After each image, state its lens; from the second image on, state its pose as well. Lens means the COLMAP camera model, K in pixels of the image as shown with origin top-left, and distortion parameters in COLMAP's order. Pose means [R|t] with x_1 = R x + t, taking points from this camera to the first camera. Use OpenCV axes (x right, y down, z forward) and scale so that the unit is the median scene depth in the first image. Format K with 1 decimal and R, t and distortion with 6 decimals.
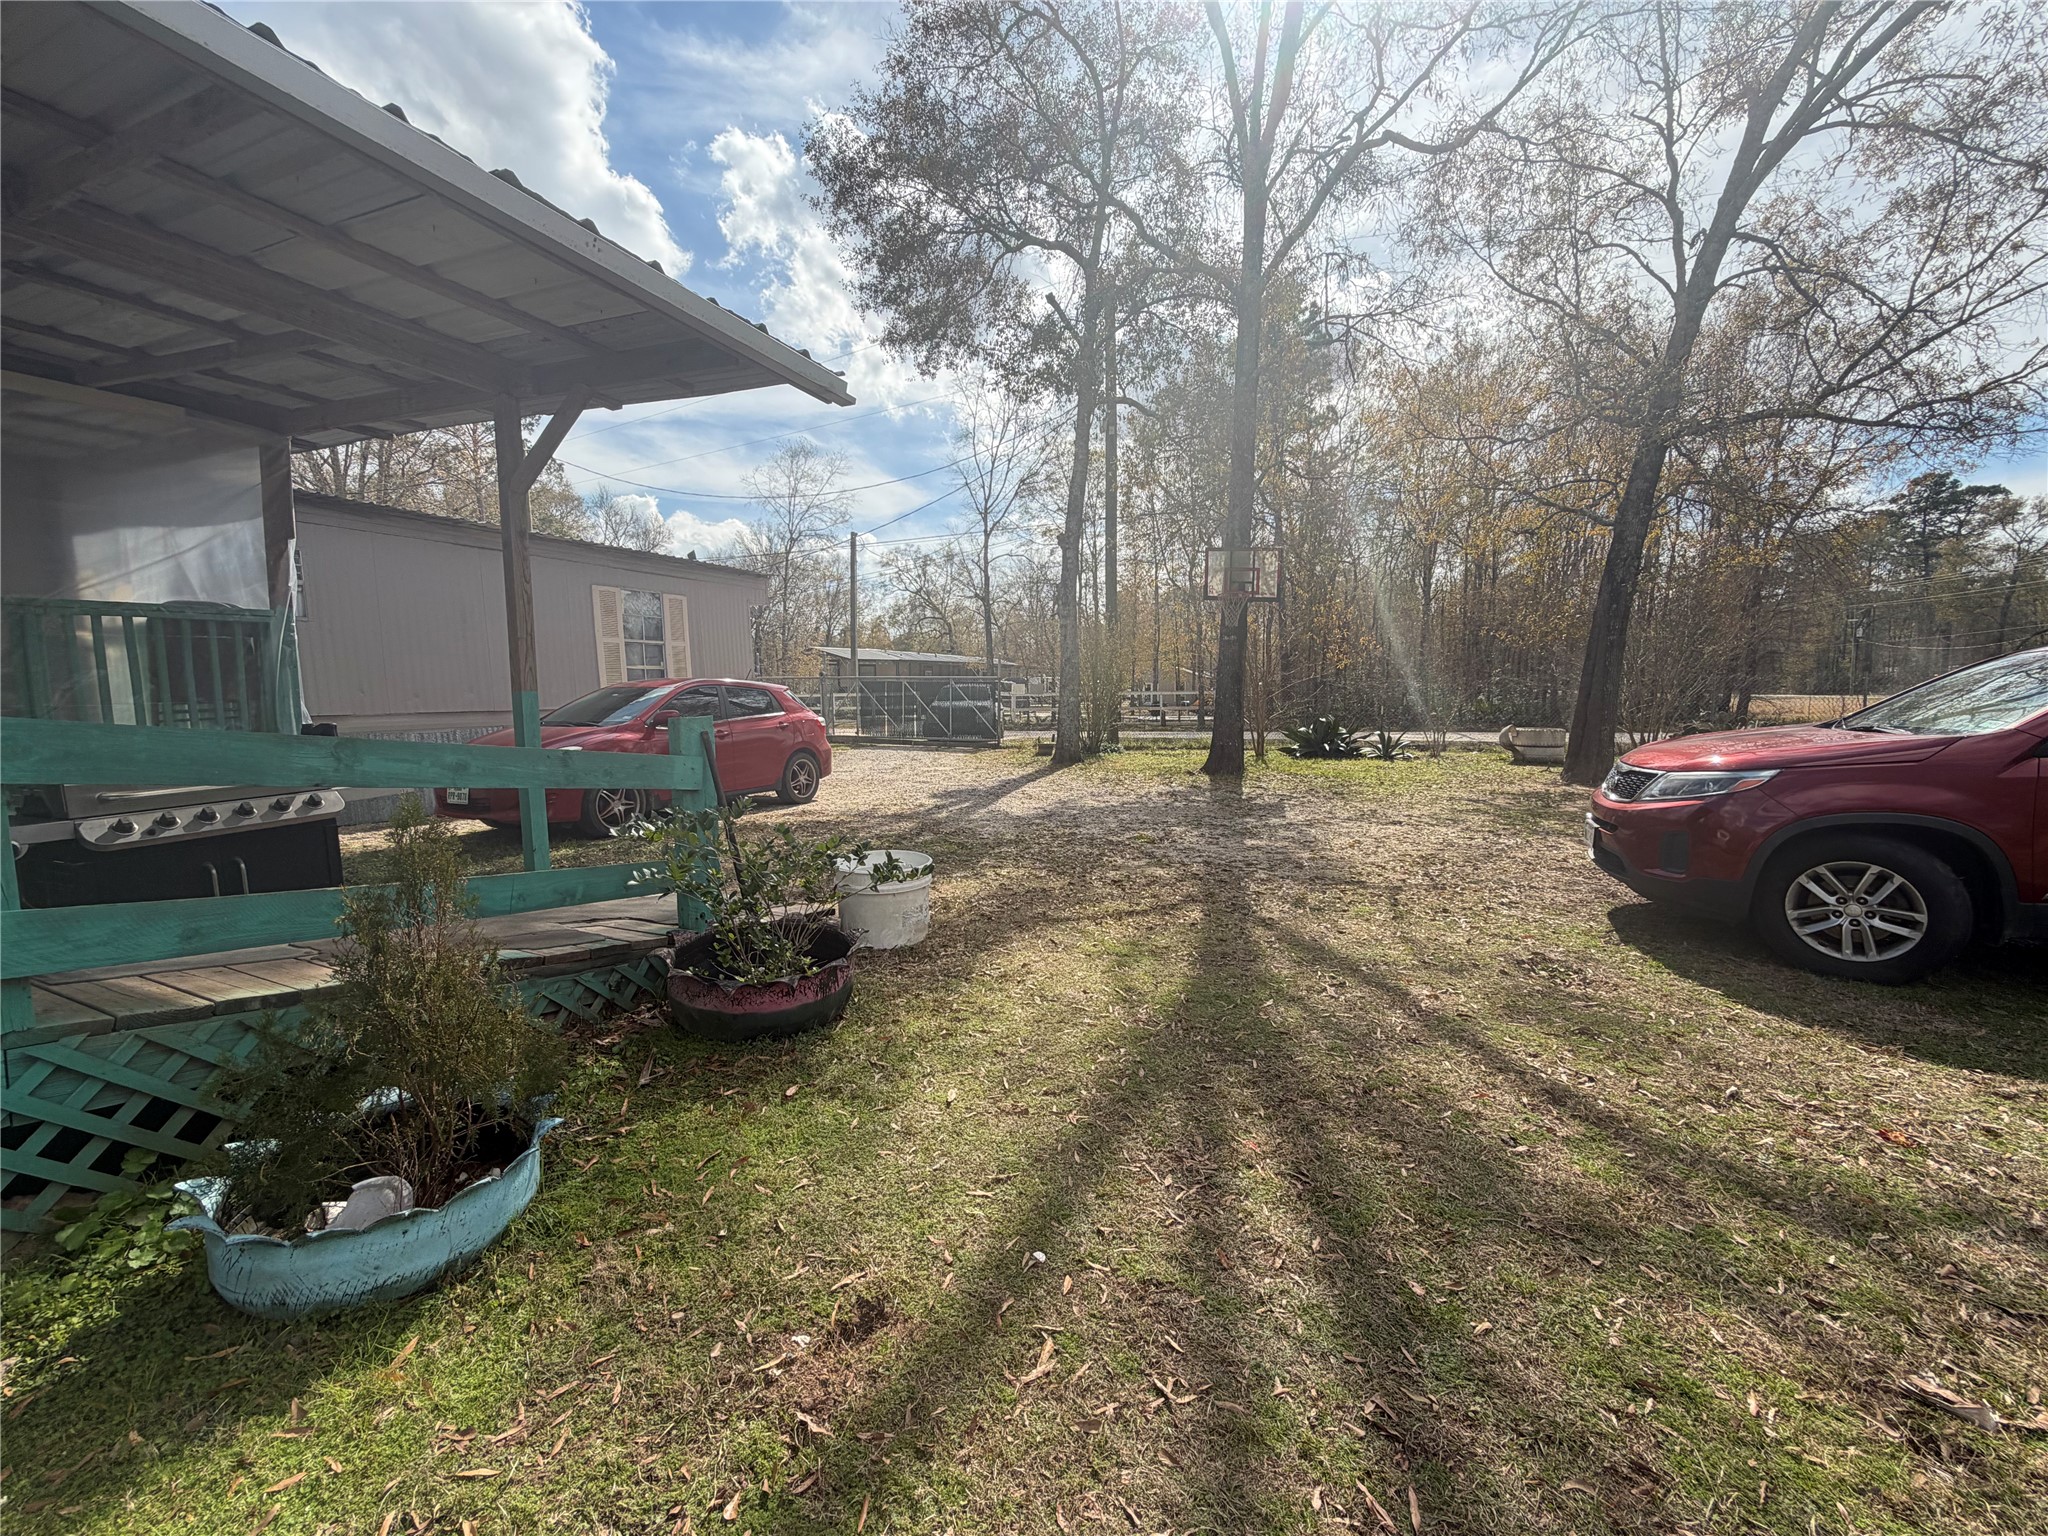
lens RADIAL K [[818.4, 0, 1025.4], [0, 818.4, 770.9], [0, 0, 1]] dist [-0.003152, -0.000424]
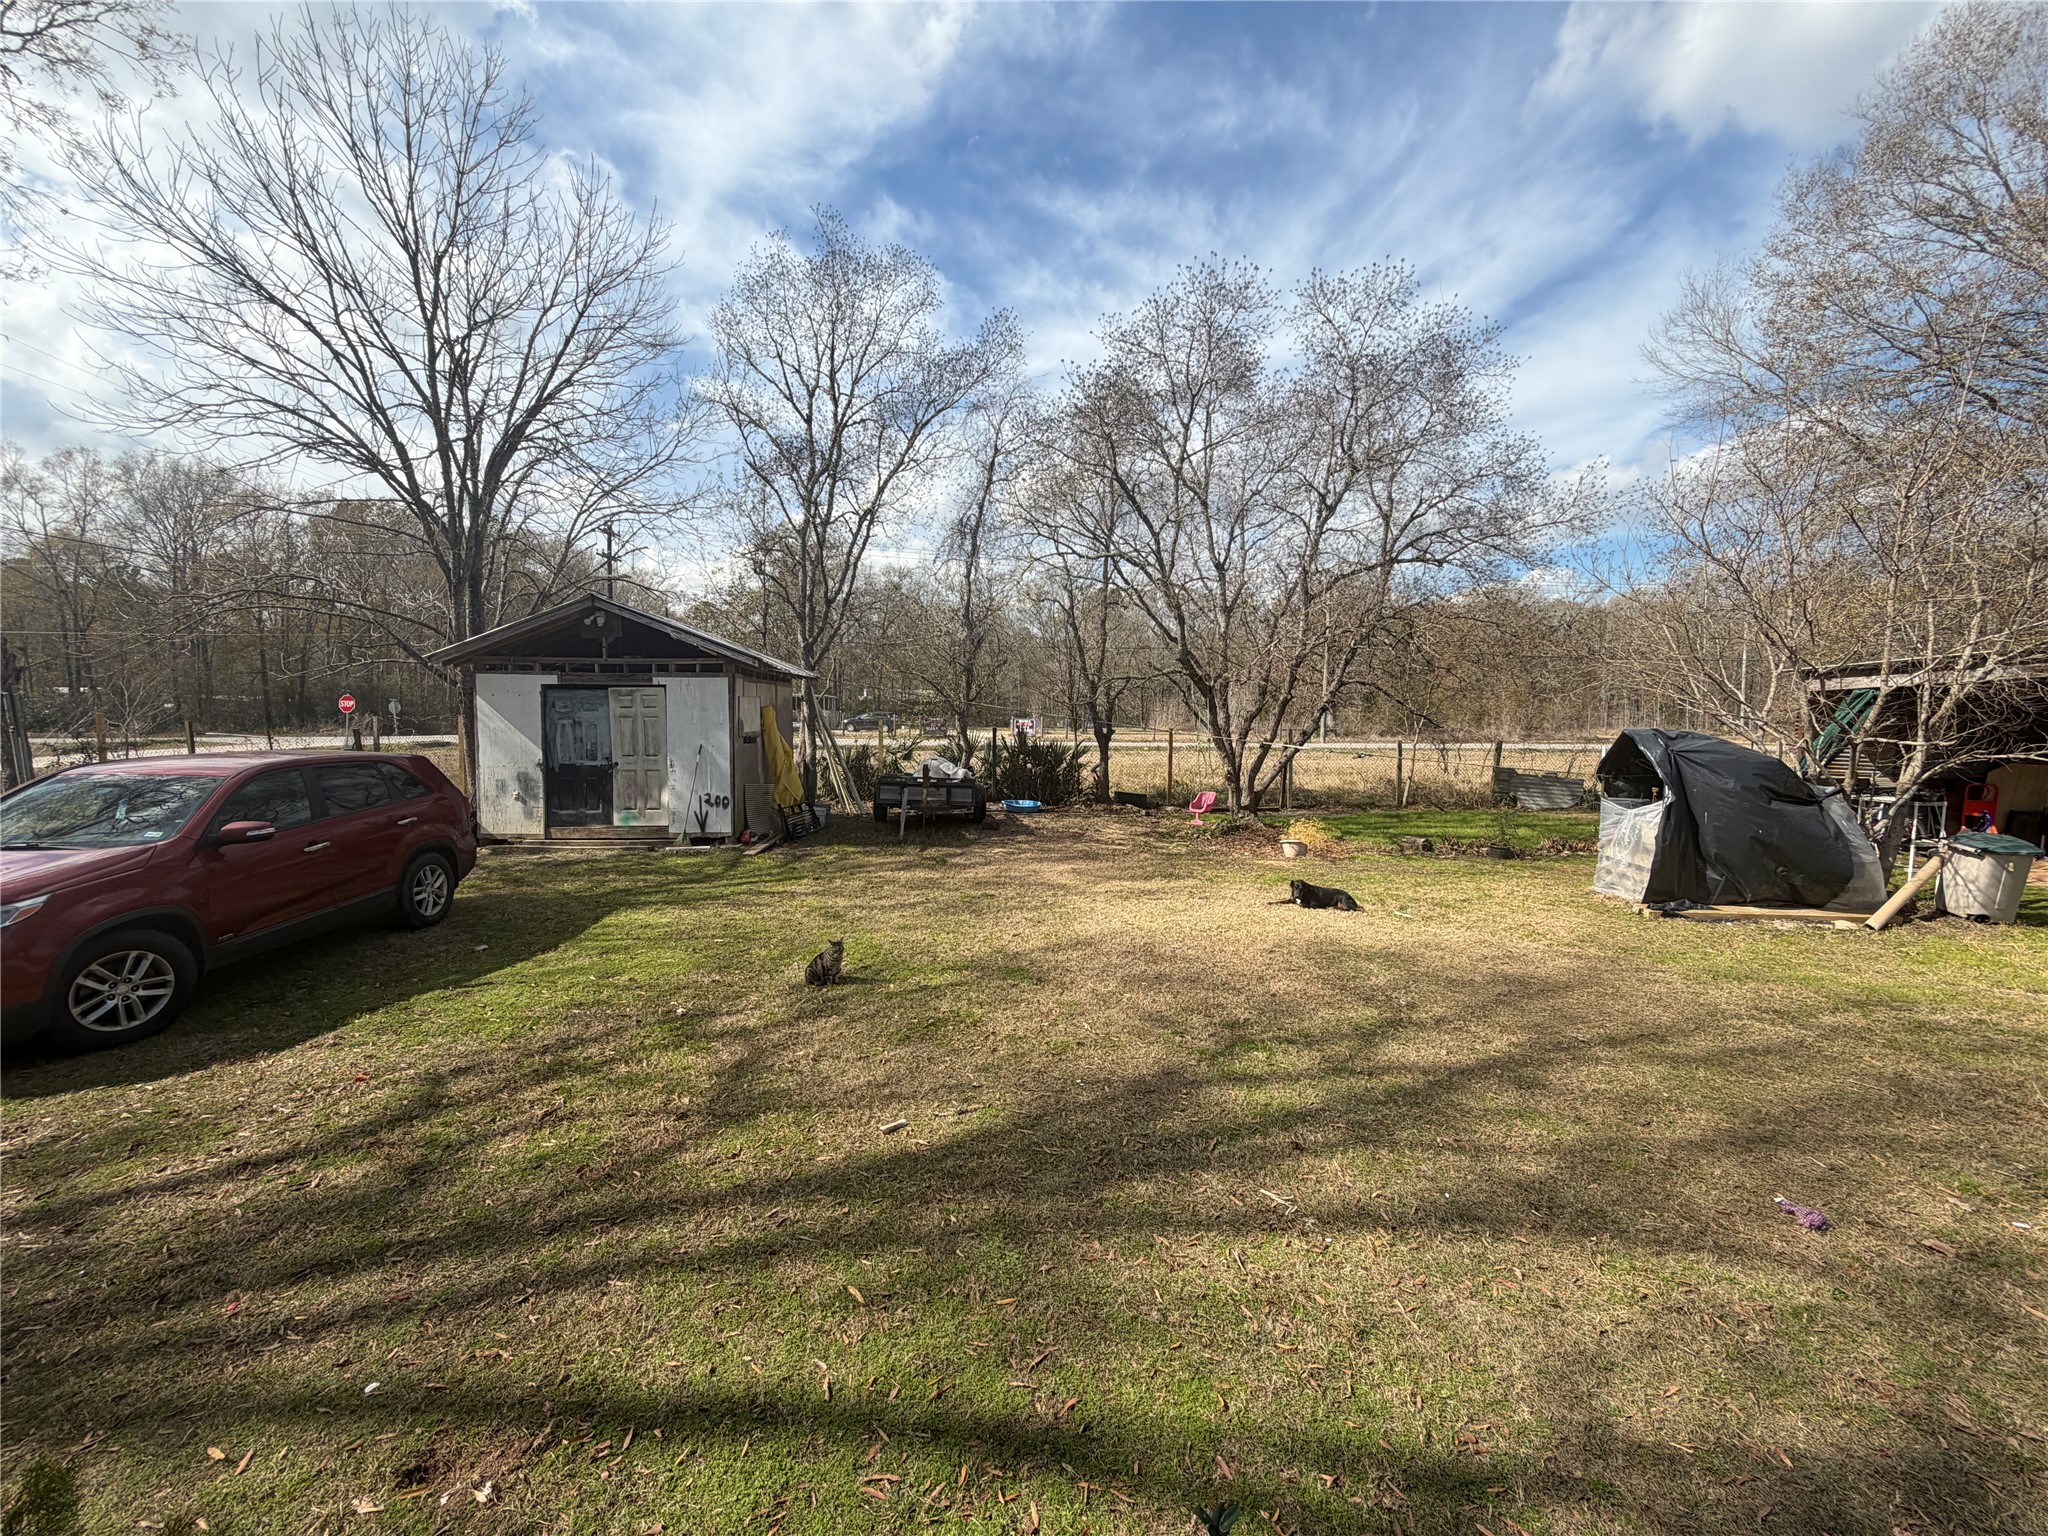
lens RADIAL K [[818.4, 0, 1022.7], [0, 818.4, 766.9], [0, 0, 1]] dist [-0.003152, -0.000424]
pose [[-0.472148, -0.058996, 0.879543, -0.771977], [0.077320, 0.991141, 0.107988, -0.209038], [-0.878122, 0.118993, -0.463403, 0.314260]]
